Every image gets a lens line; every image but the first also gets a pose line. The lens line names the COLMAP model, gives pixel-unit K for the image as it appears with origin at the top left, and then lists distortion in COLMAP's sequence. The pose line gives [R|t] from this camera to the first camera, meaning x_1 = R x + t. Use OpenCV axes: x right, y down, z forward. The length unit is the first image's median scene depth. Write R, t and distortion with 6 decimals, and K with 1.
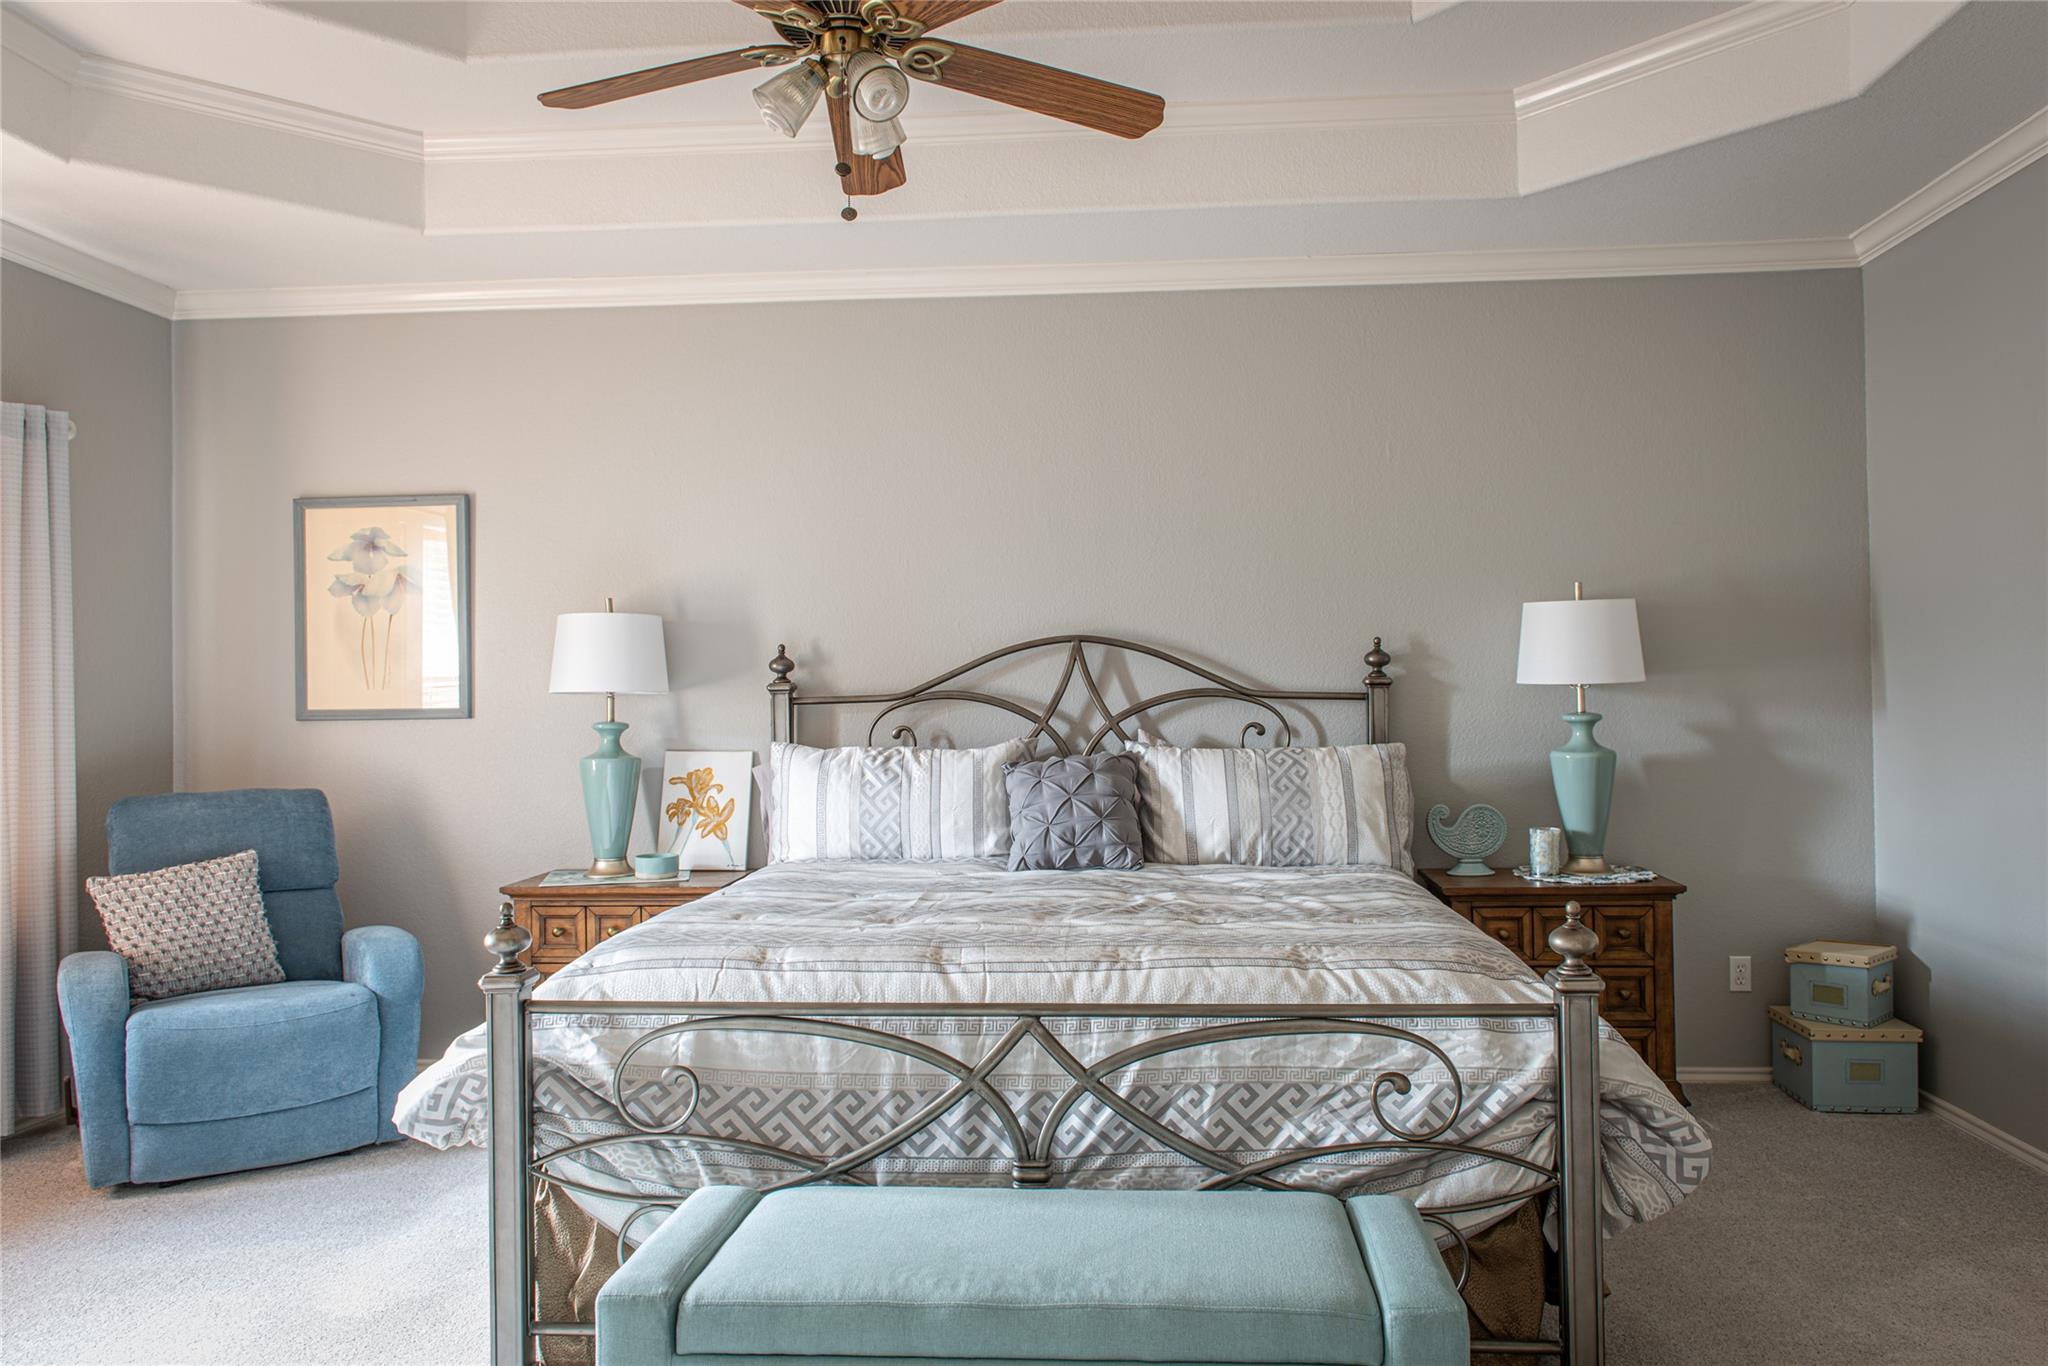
lens RADIAL K [[1446.2, 0, 1053.4], [0, 1446.2, 681.1], [0, 0, 1]] dist [0.000939, -0.006153]
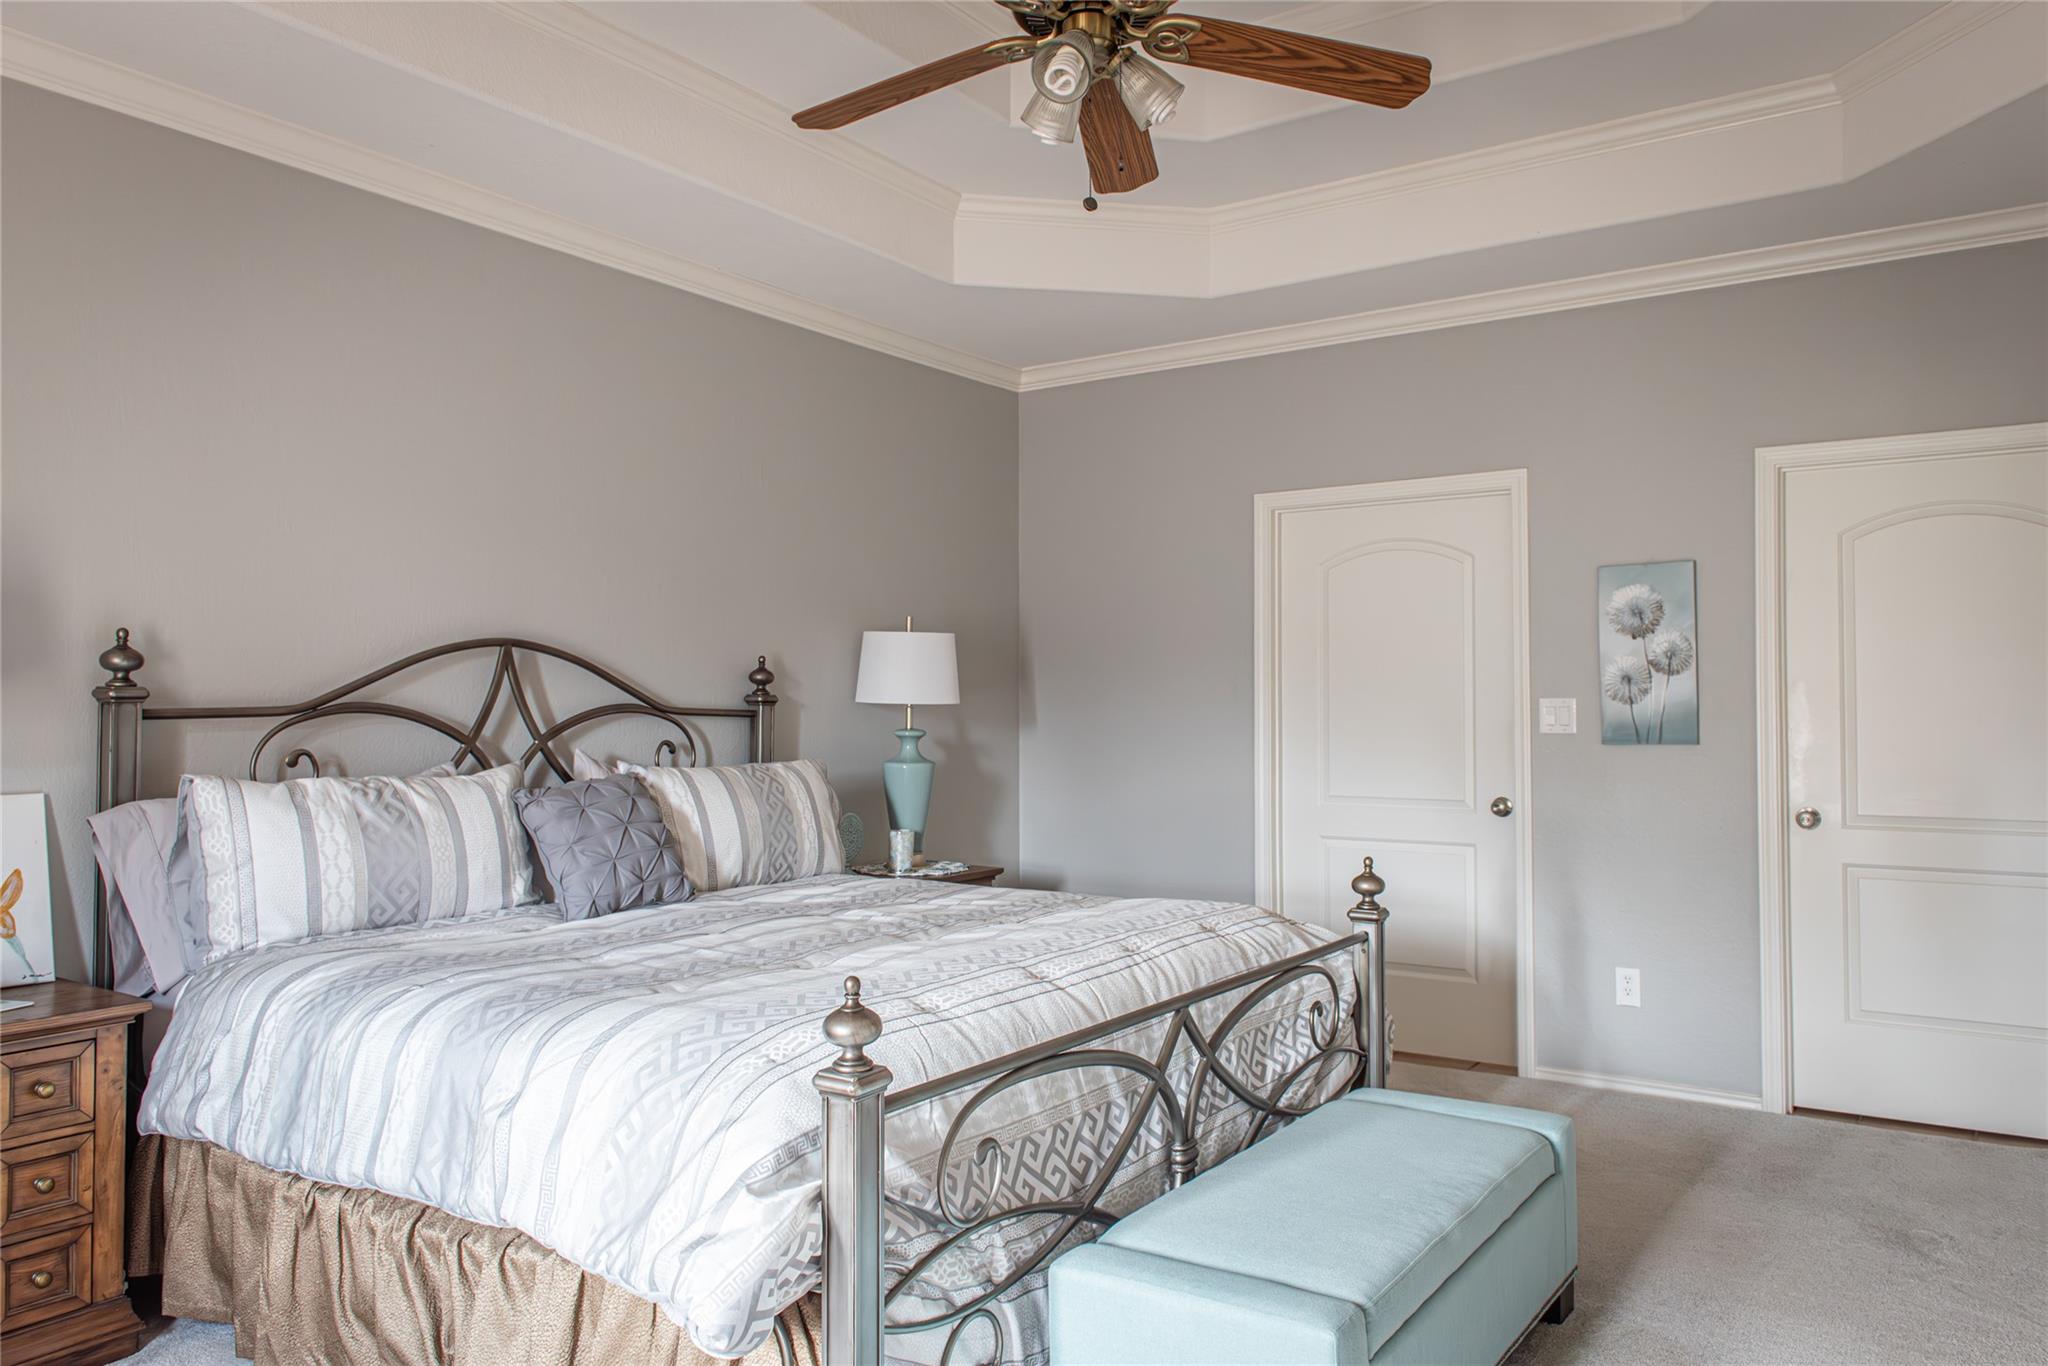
lens RADIAL K [[1446.2, 0, 1053.4], [0, 1446.2, 681.1], [0, 0, 1]] dist [0.000939, -0.006153]
pose [[0.495491, 0.027192, 0.868187, -0.601970], [-0.010959, 0.999626, -0.025054, 0.011508], [-0.868544, 0.002900, 0.495603, 0.333876]]
